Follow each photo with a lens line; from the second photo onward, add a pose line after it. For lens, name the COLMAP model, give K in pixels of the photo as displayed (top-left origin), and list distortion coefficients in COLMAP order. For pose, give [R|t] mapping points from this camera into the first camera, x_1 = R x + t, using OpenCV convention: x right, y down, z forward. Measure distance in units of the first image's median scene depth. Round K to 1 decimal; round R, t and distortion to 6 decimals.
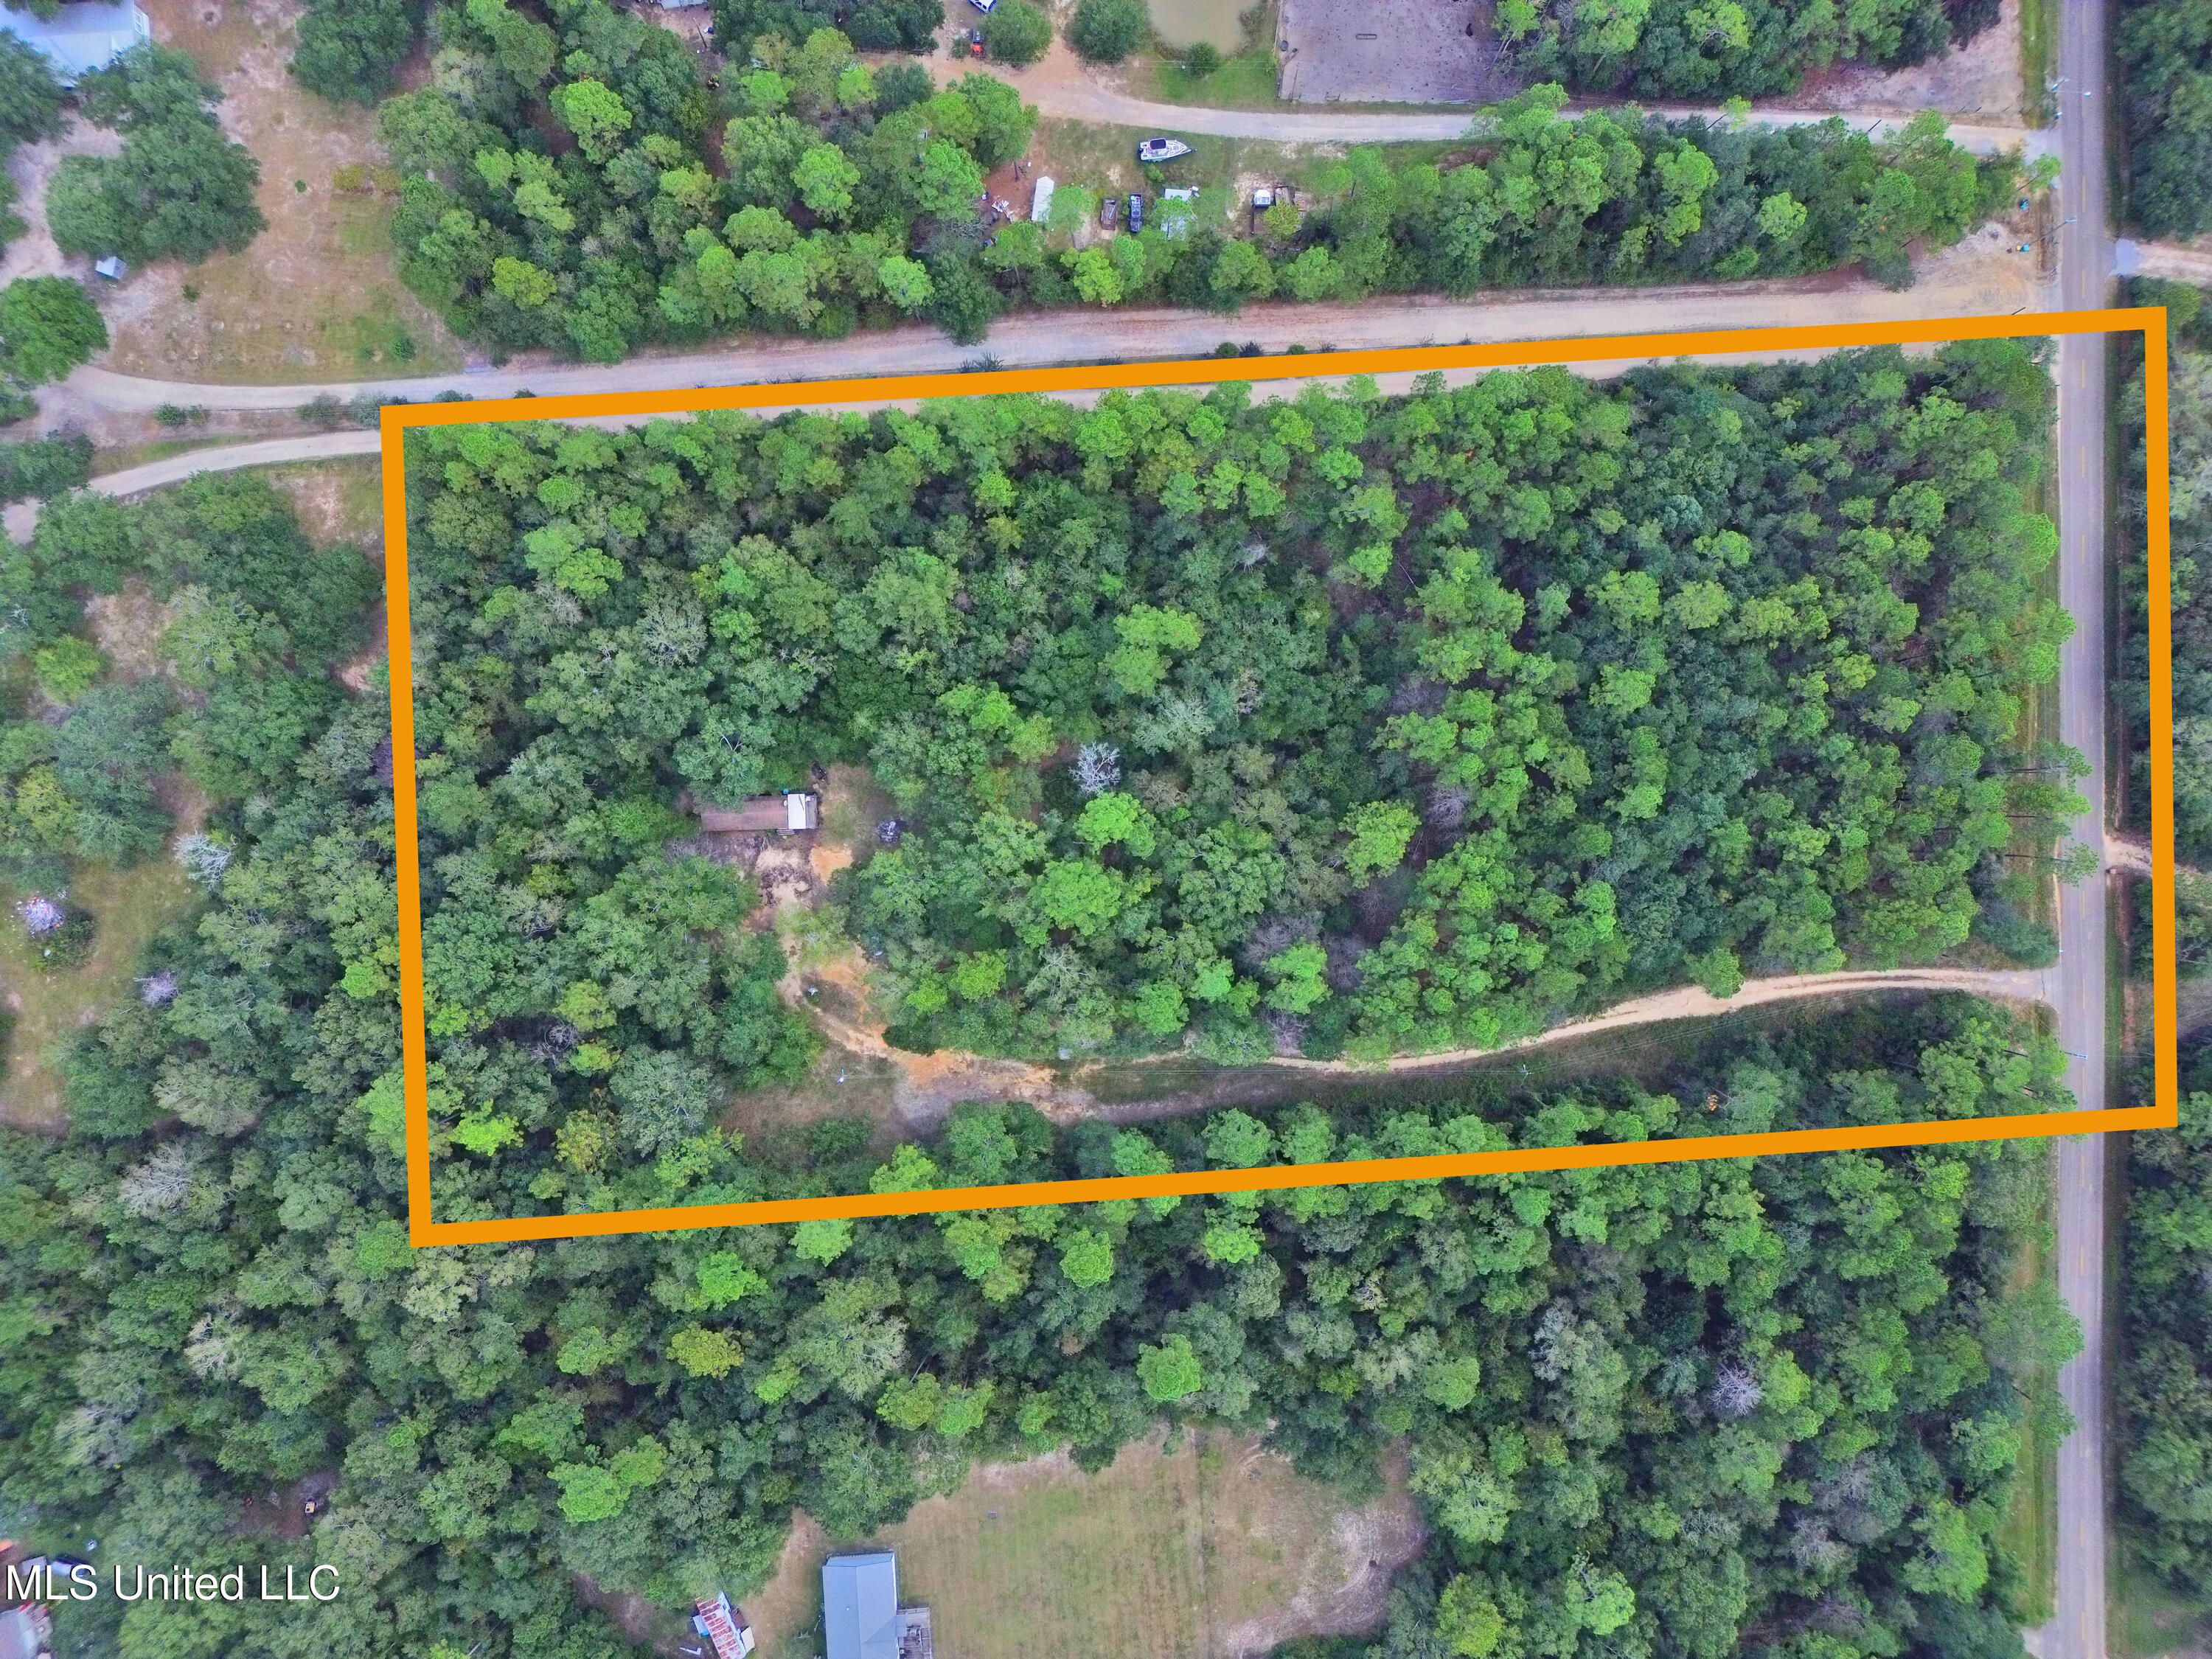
lens RADIAL K [[1566.0, 0, 1108.3], [0, 1566.0, 825.4], [0, 0, 1]] dist [0.065897, -0.066338]
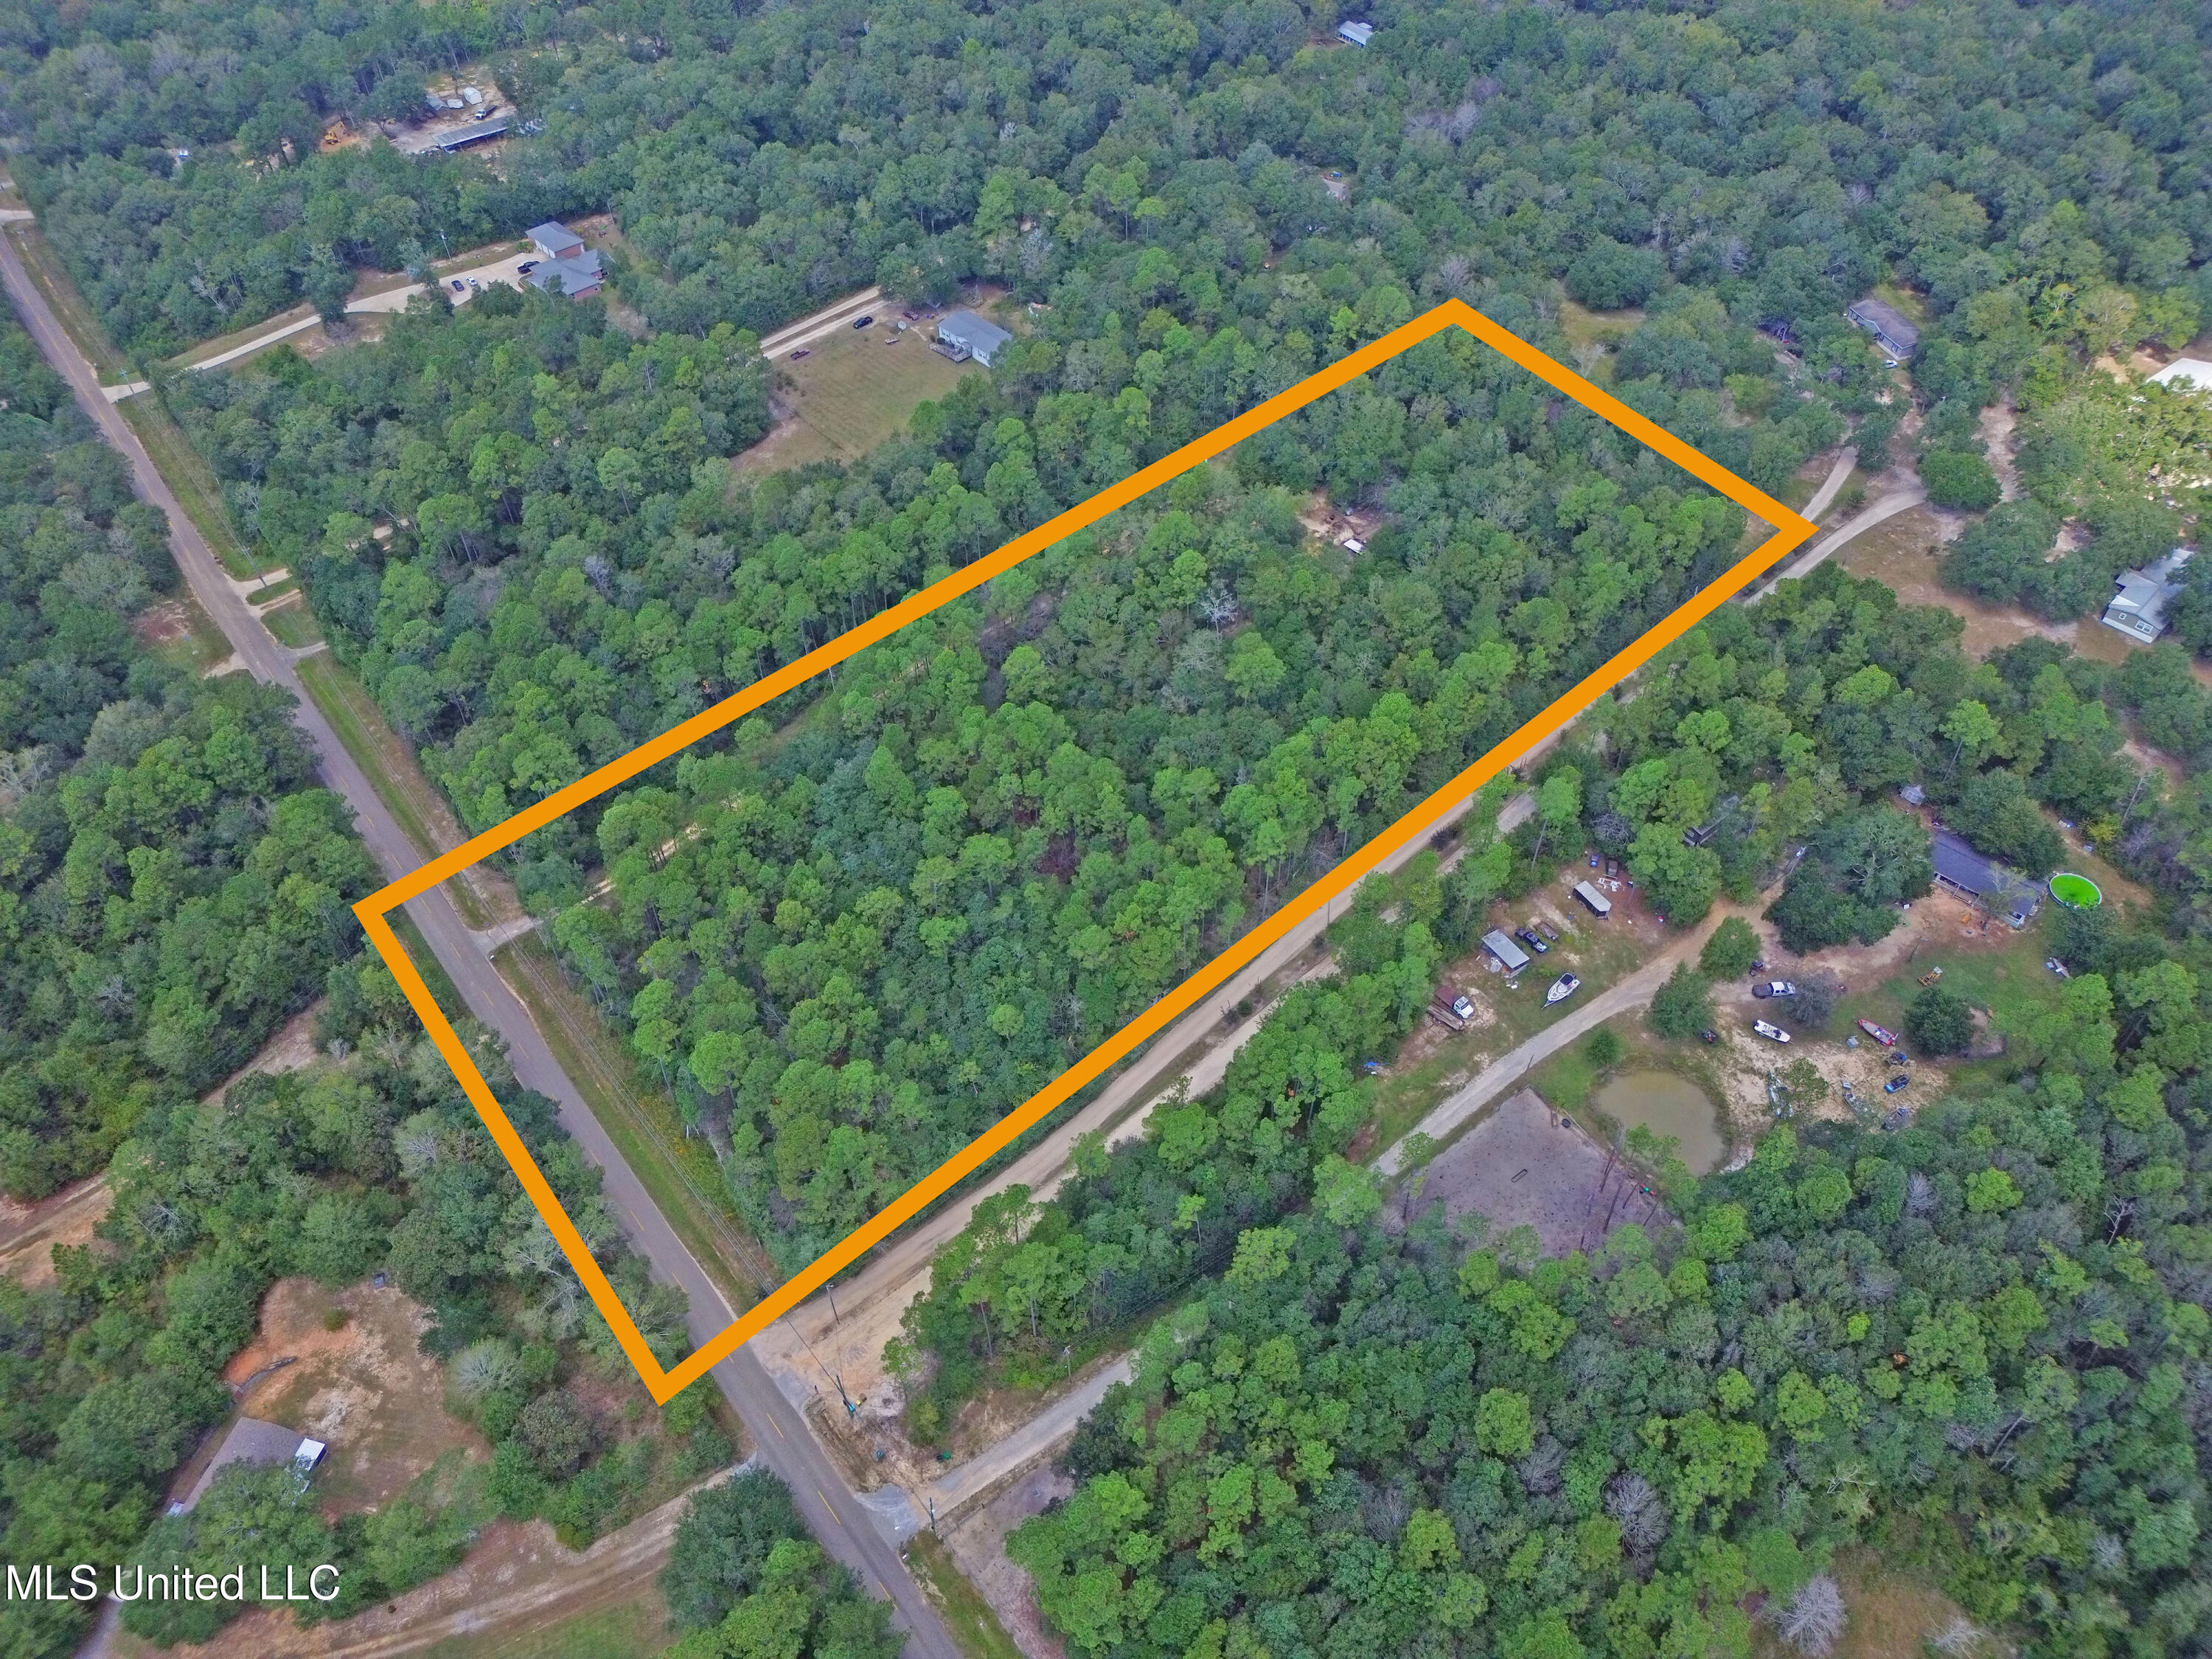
lens RADIAL K [[1566.0, 0, 1108.3], [0, 1566.0, 825.4], [0, 0, 1]] dist [0.065897, -0.066338]
pose [[-0.770286, 0.487040, -0.411645, 0.696871], [-0.636312, -0.544482, 0.546485, -0.794414], [0.042027, 0.682885, 0.729316, 0.123847]]
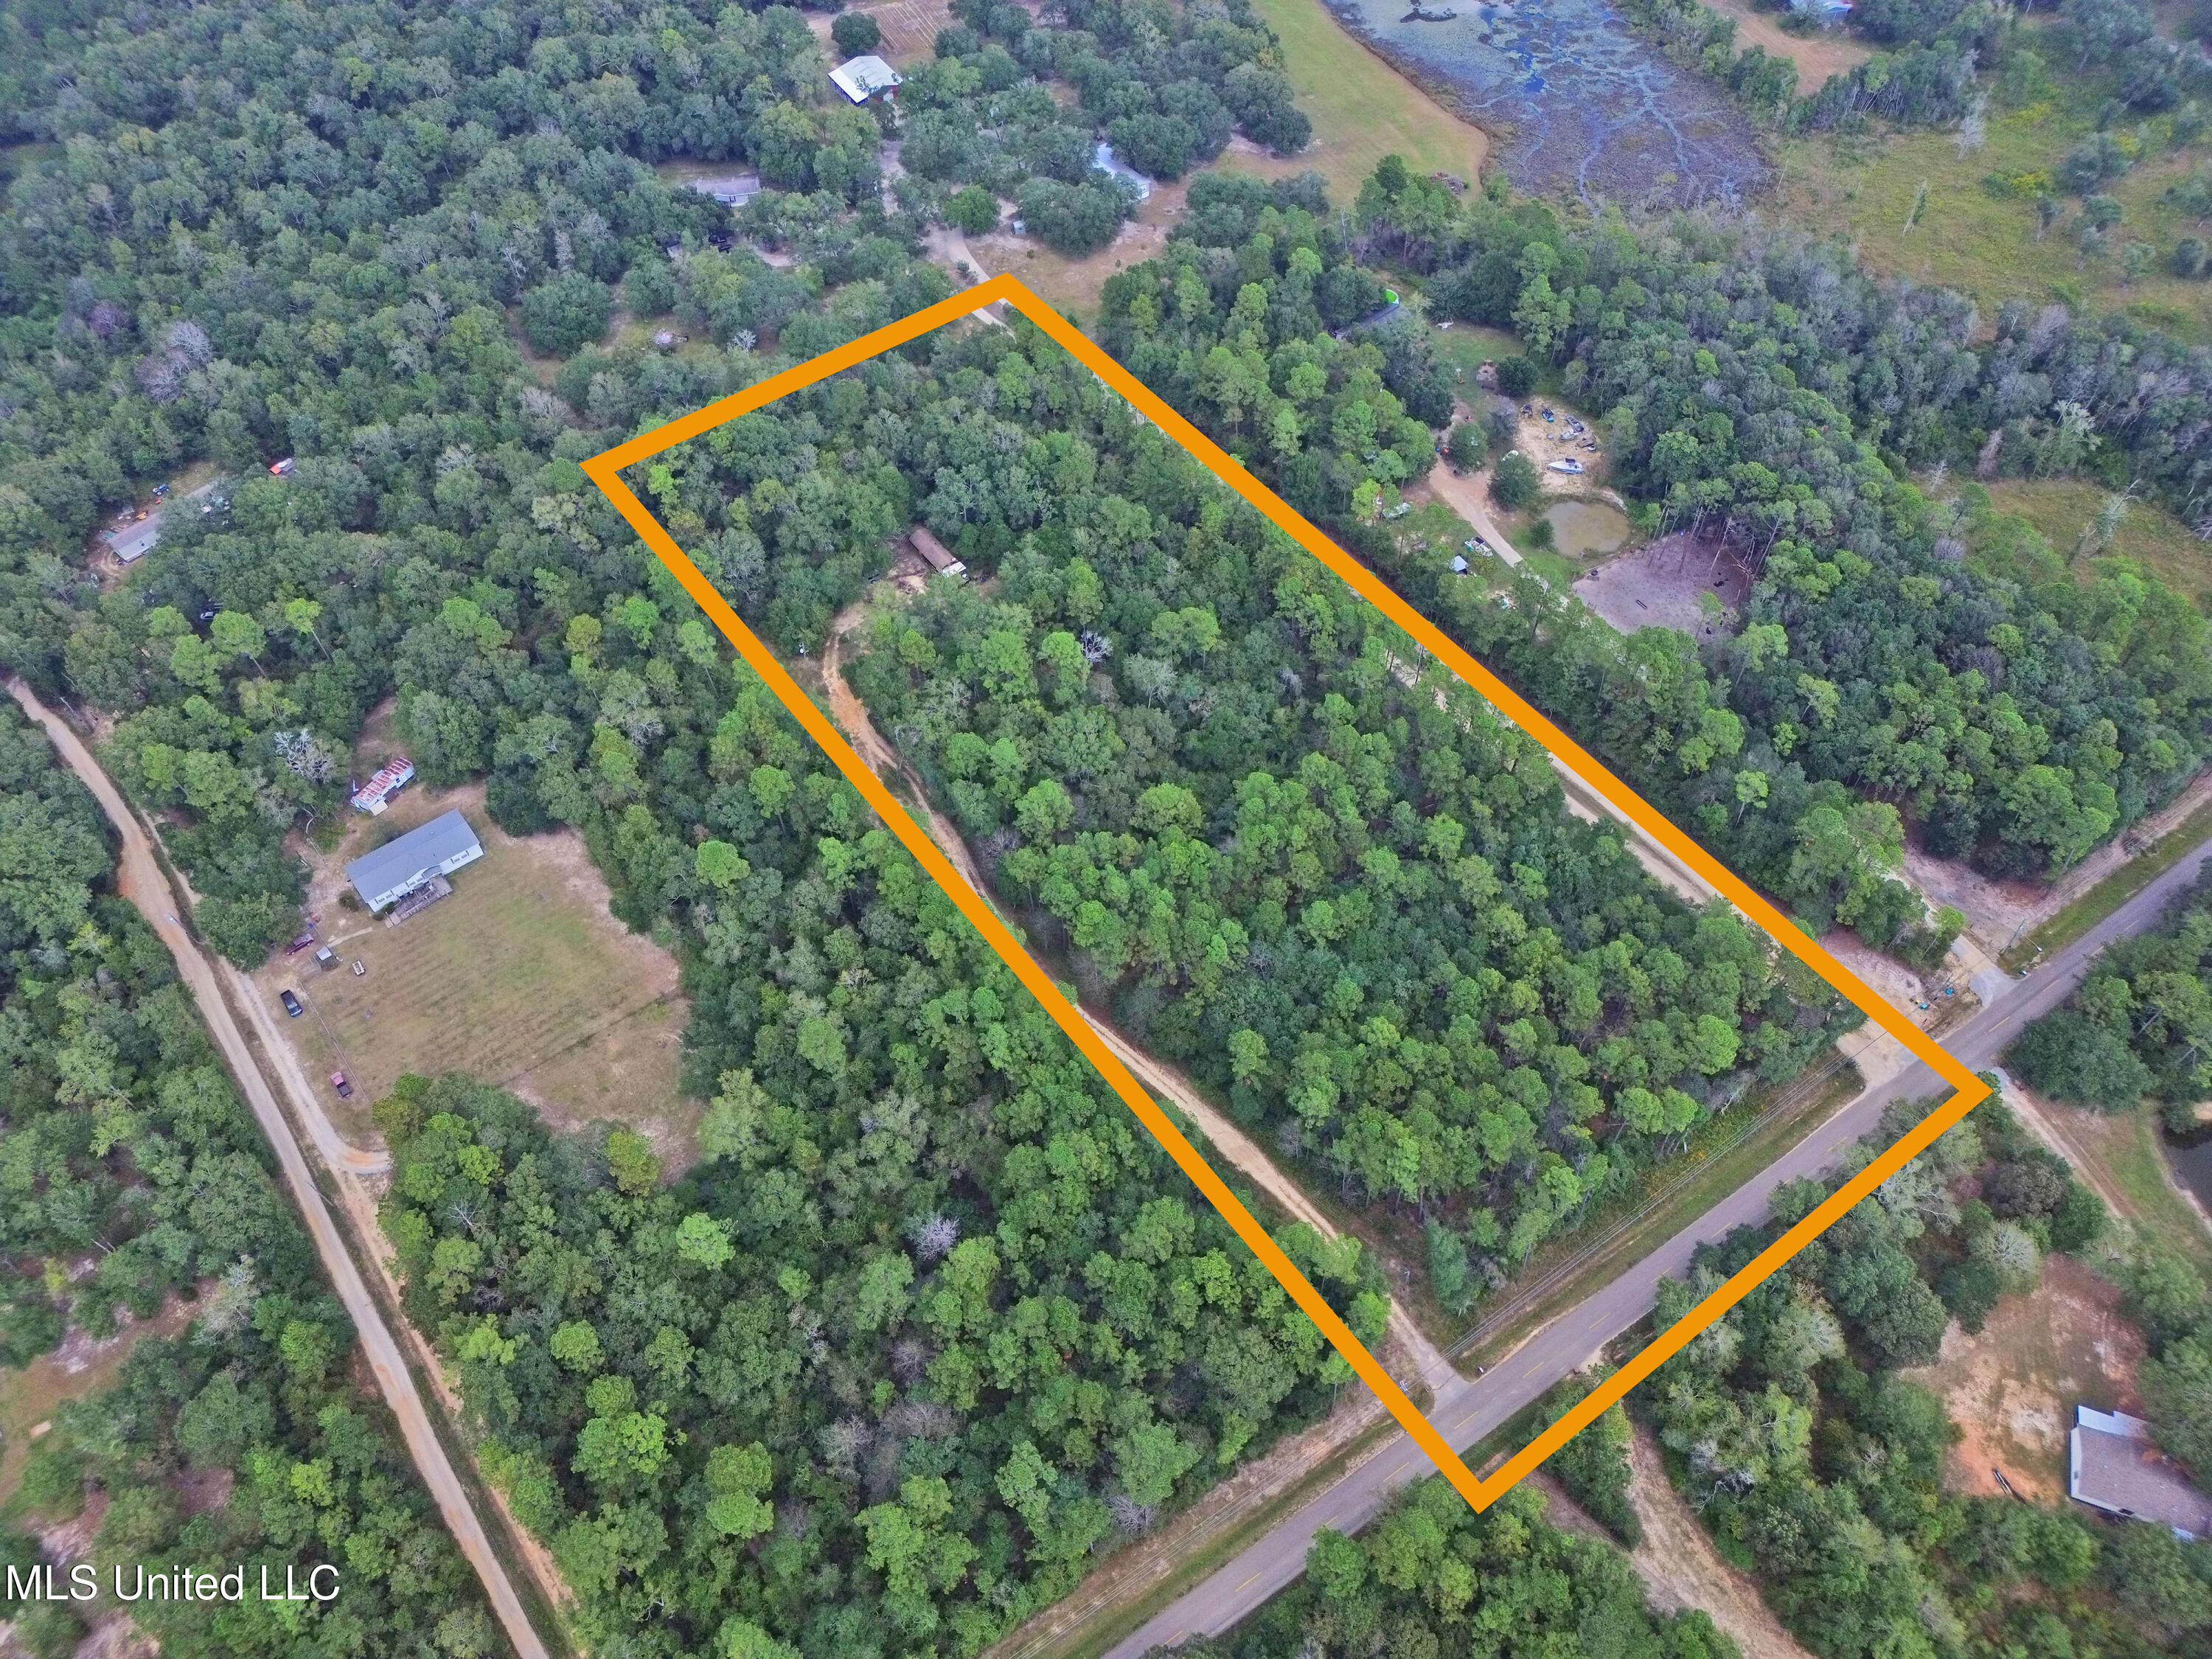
lens RADIAL K [[1566.0, 0, 1108.3], [0, 1566.0, 825.4], [0, 0, 1]] dist [0.065897, -0.066338]
pose [[0.561463, 0.662317, -0.496081, 0.753118], [-0.827308, 0.462266, -0.319174, 0.443852], [0.017927, 0.589616, 0.807485, -0.011902]]
